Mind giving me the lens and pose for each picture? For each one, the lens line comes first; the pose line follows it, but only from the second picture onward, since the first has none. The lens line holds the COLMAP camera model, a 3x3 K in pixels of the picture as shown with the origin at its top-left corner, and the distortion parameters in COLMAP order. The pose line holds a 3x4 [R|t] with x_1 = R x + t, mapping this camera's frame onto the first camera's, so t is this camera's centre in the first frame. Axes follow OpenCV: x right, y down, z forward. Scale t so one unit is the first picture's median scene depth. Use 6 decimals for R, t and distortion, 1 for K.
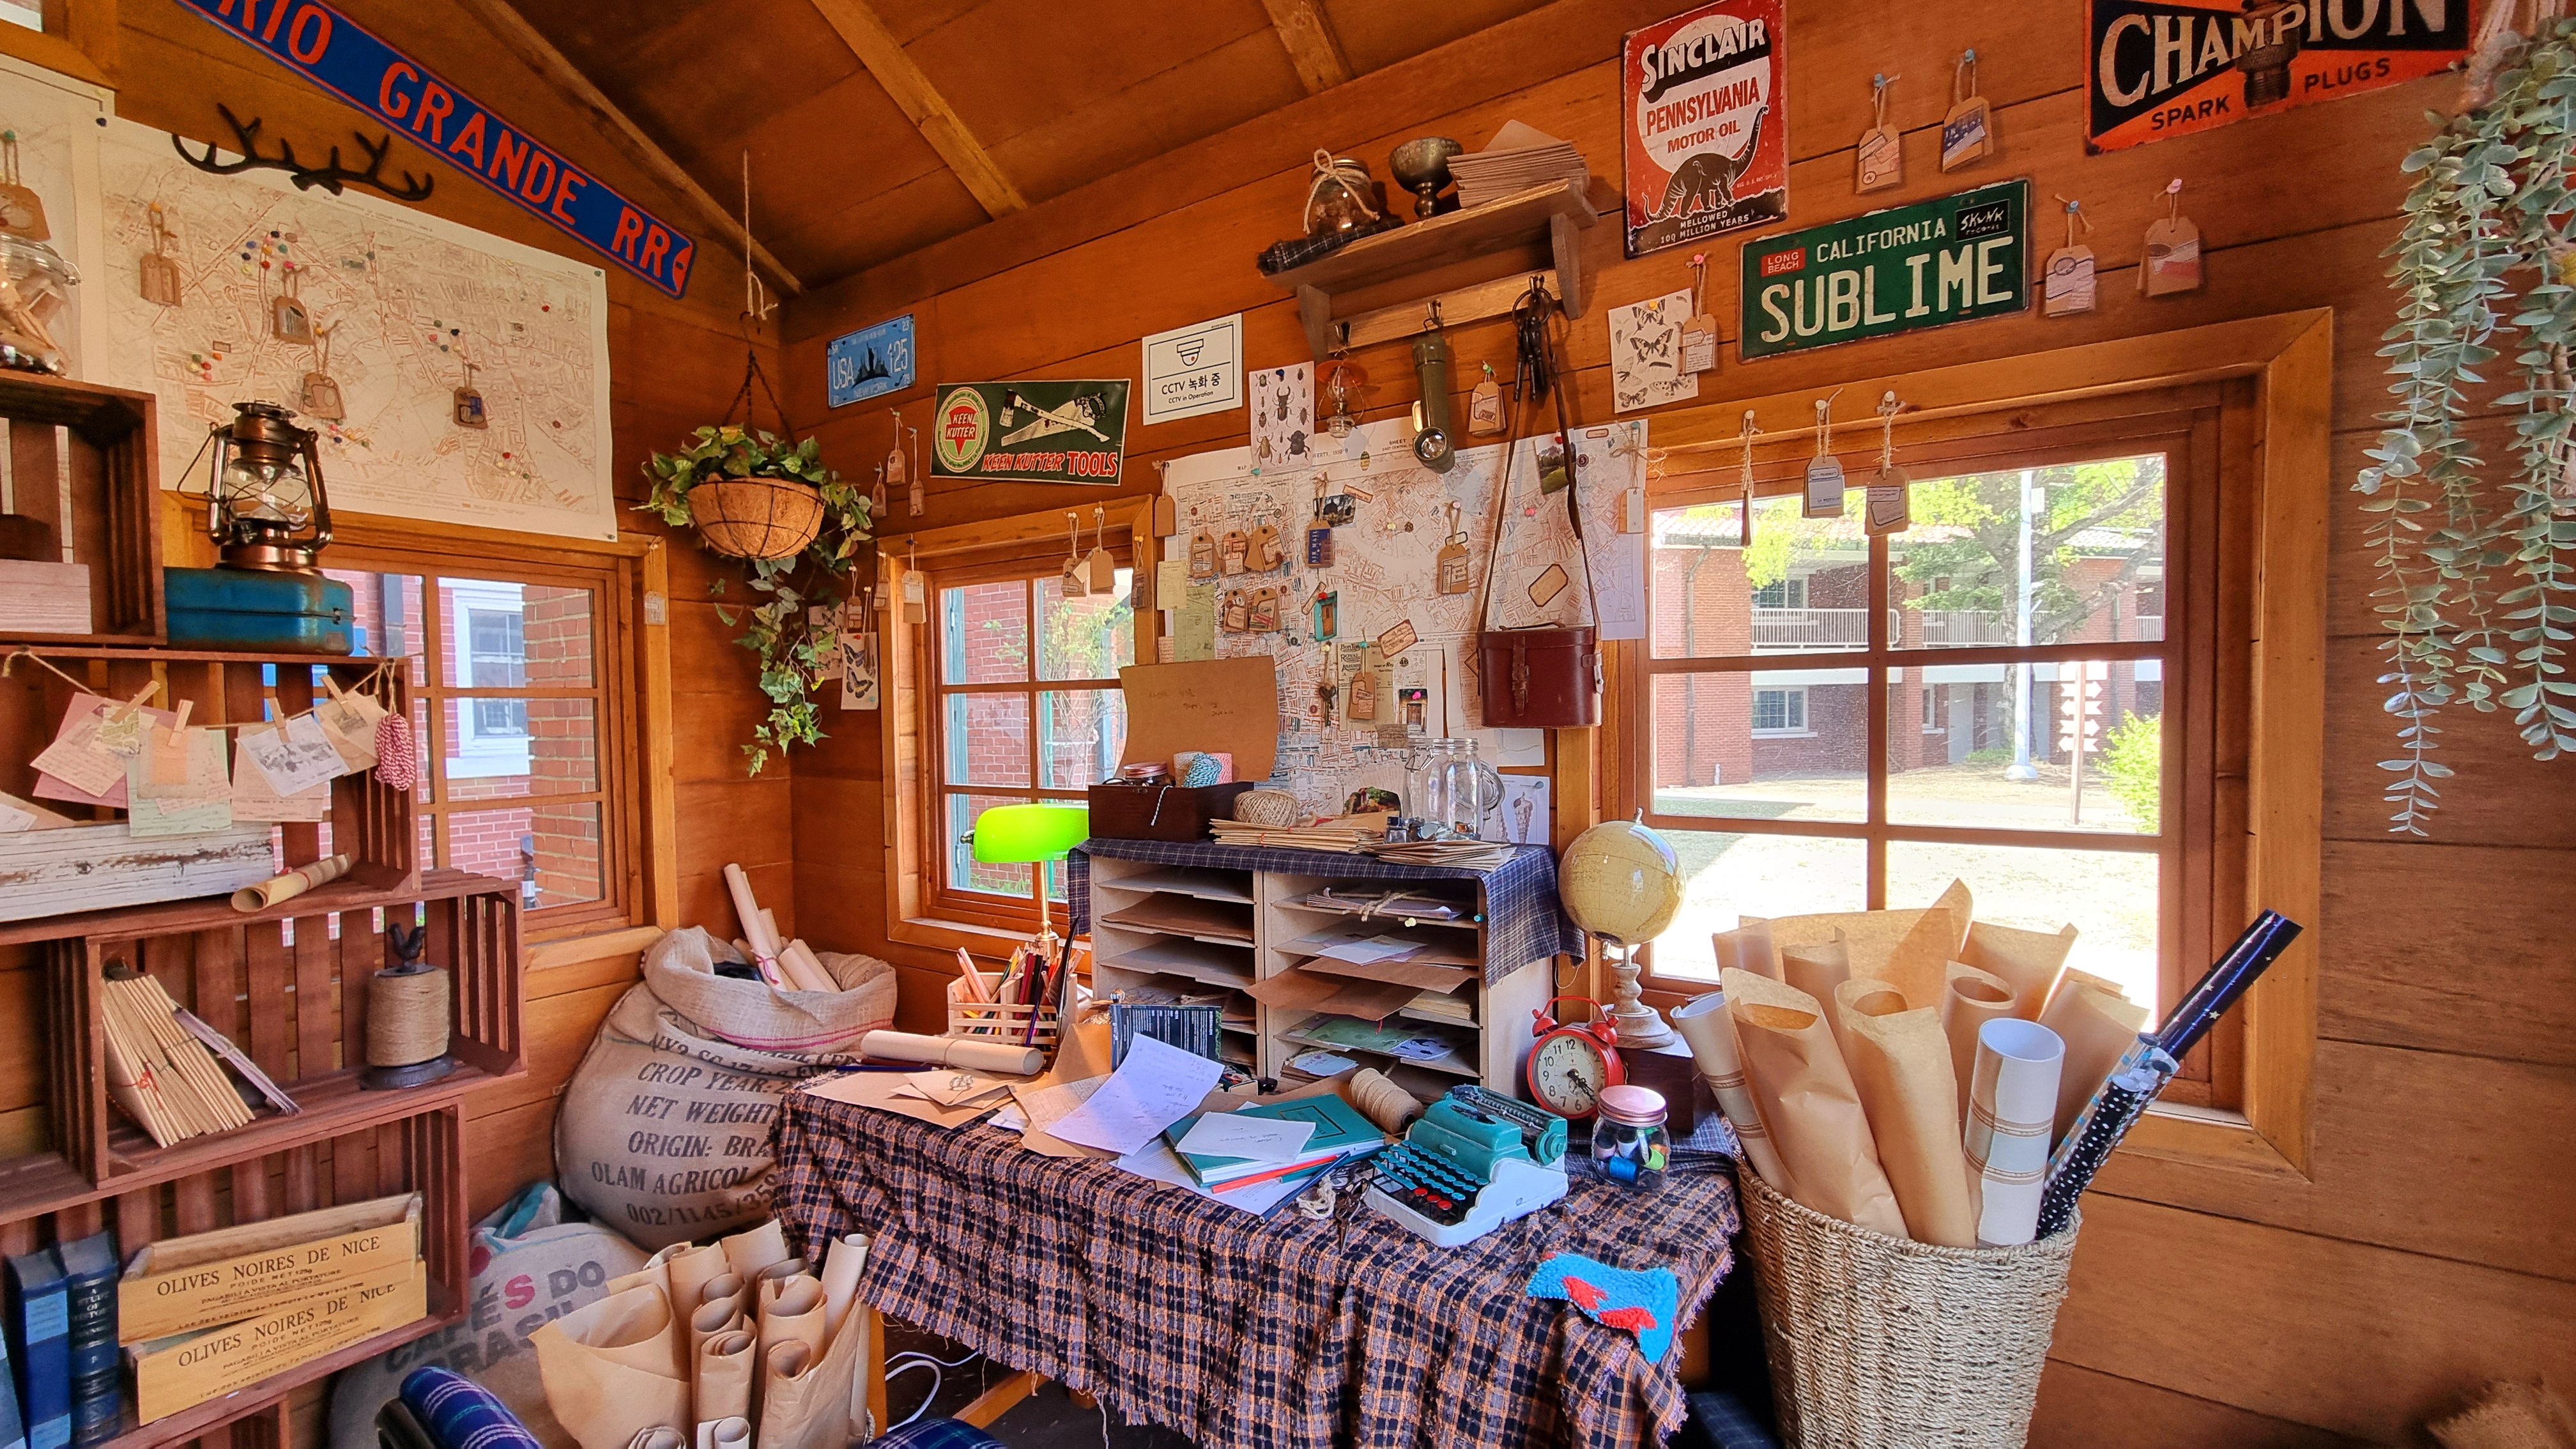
lens RADIAL K [[1035.4, 0, 1281.9], [0, 1035.4, 728.0], [0, 0, 1]] dist [0.002089, -0.003146]
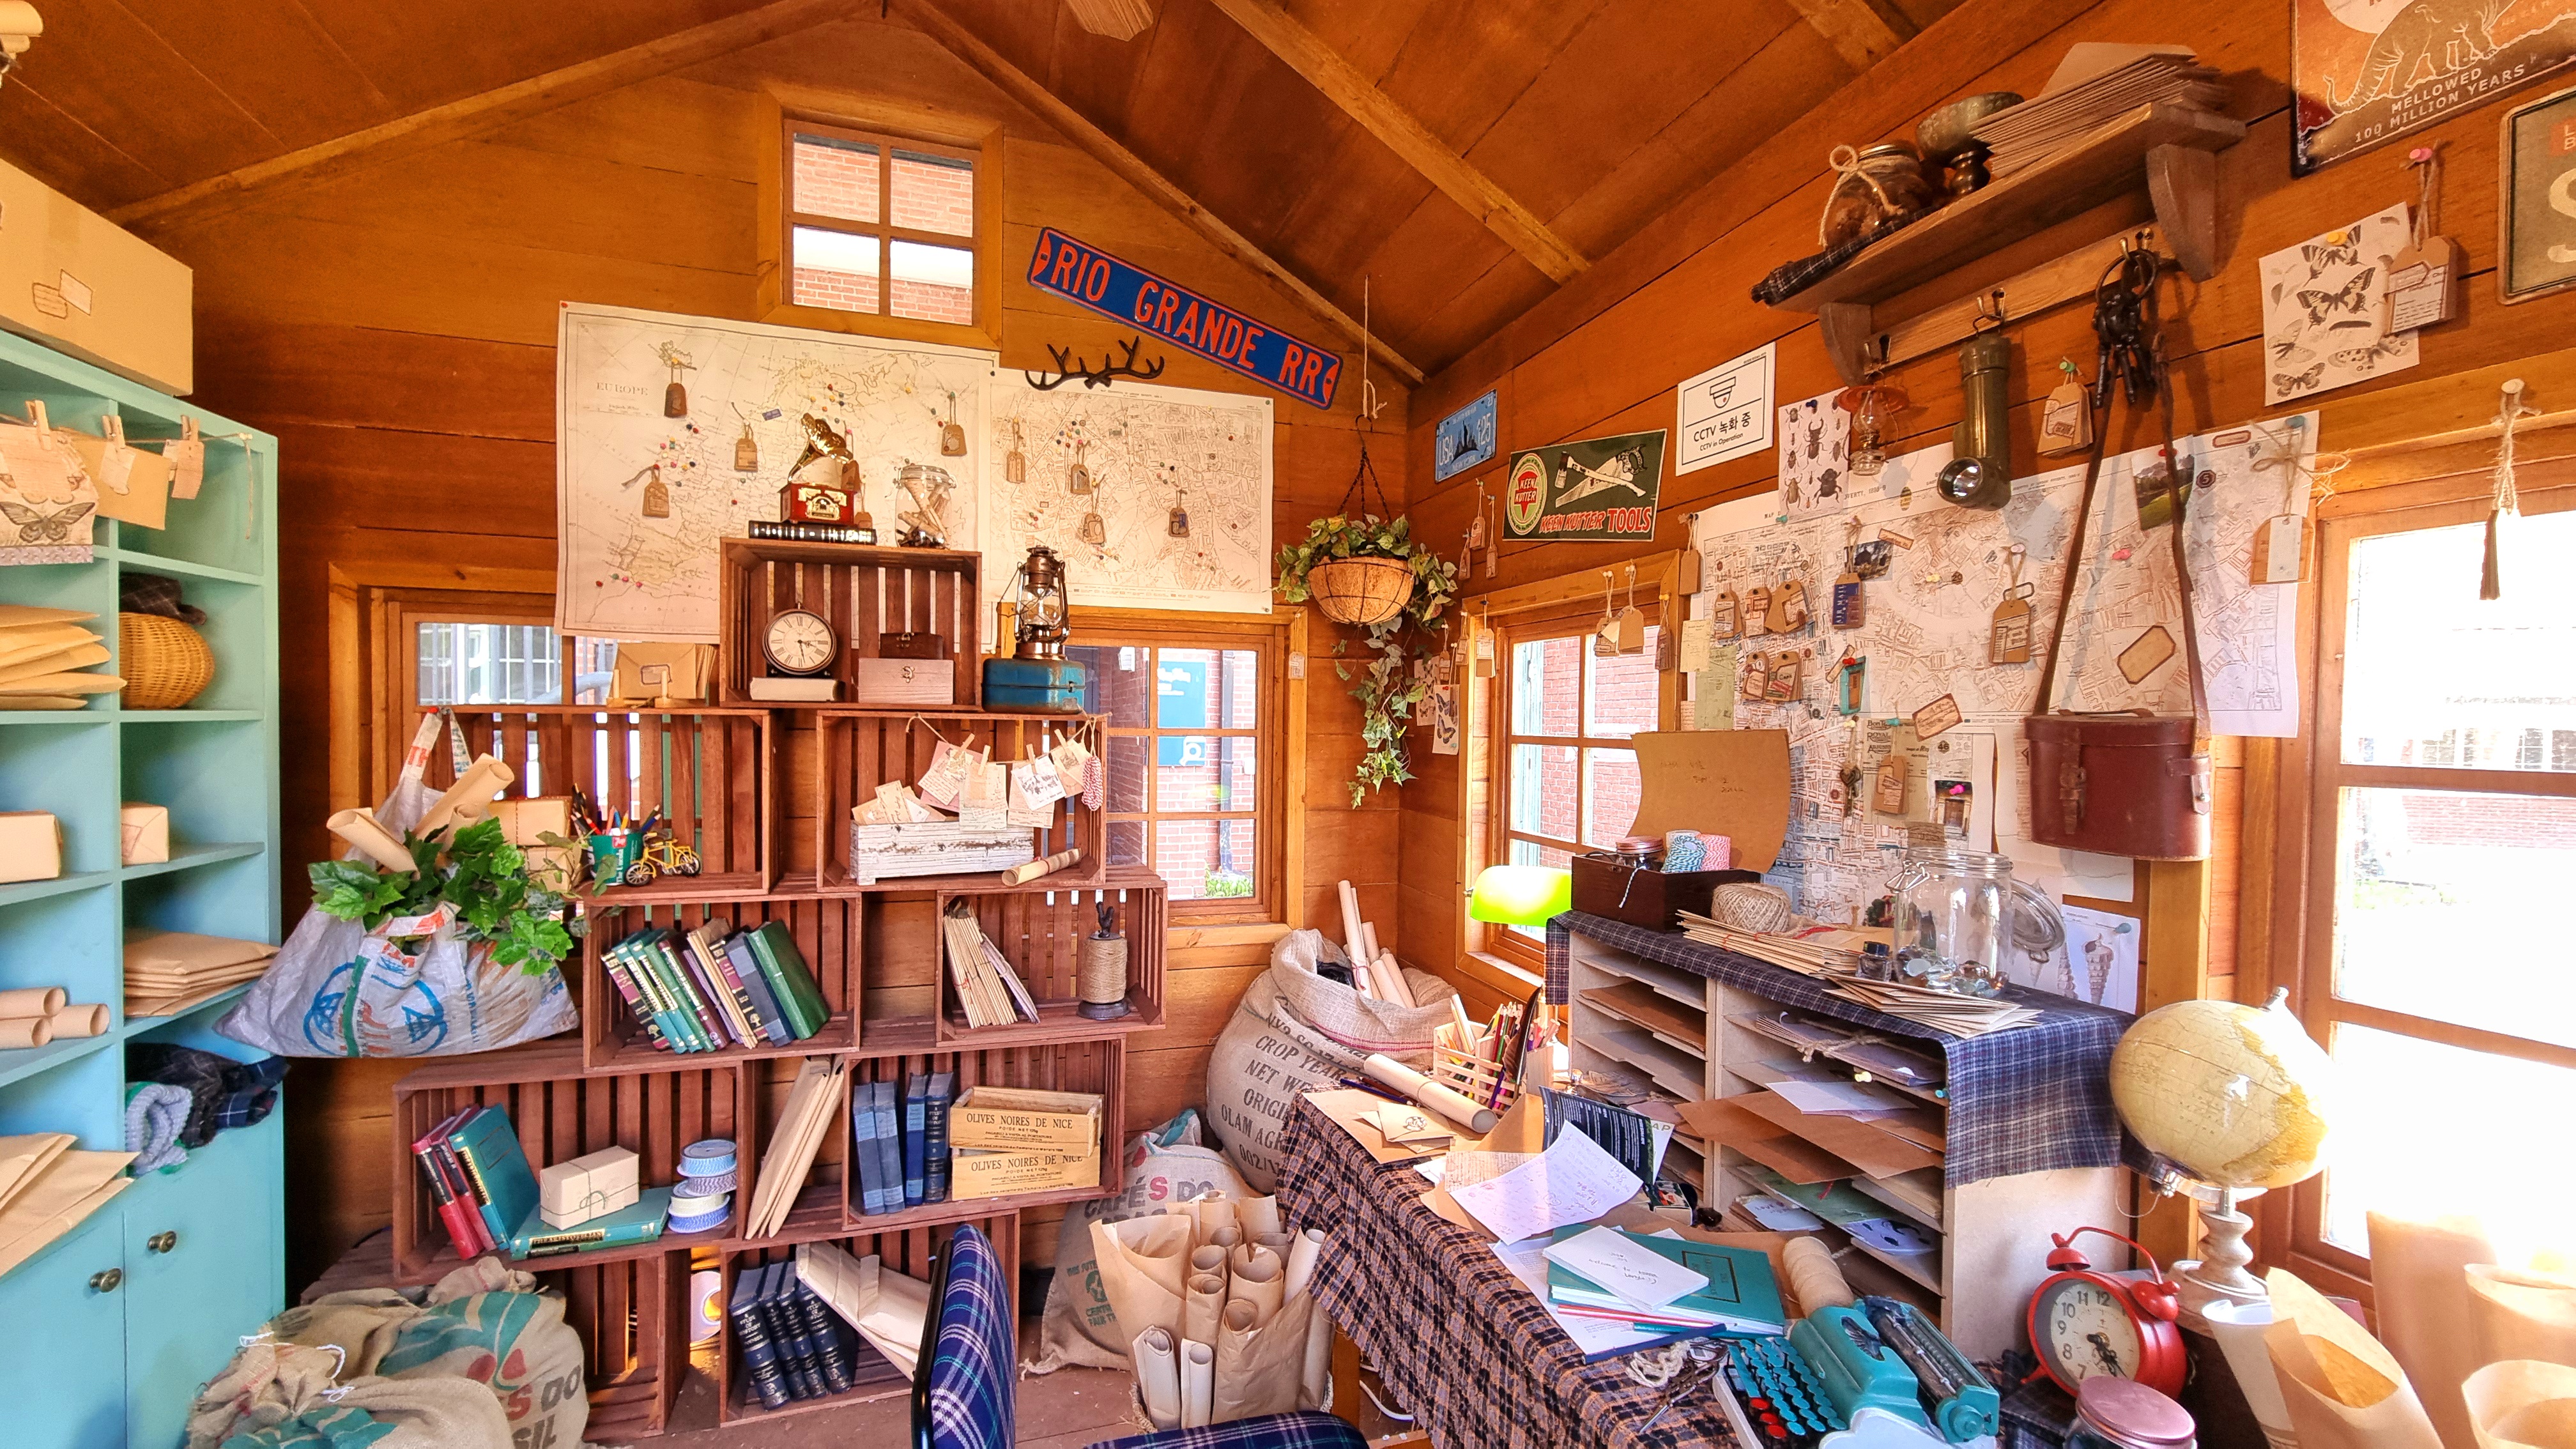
lens RADIAL K [[1035.4, 0, 1281.9], [0, 1035.4, 728.0], [0, 0, 1]] dist [0.002089, -0.003146]
pose [[0.774669, 0.029353, -0.631686, 0.223054], [-0.037662, 0.999290, 0.000248, -0.057677], [0.631245, 0.023599, 0.775225, 0.053152]]
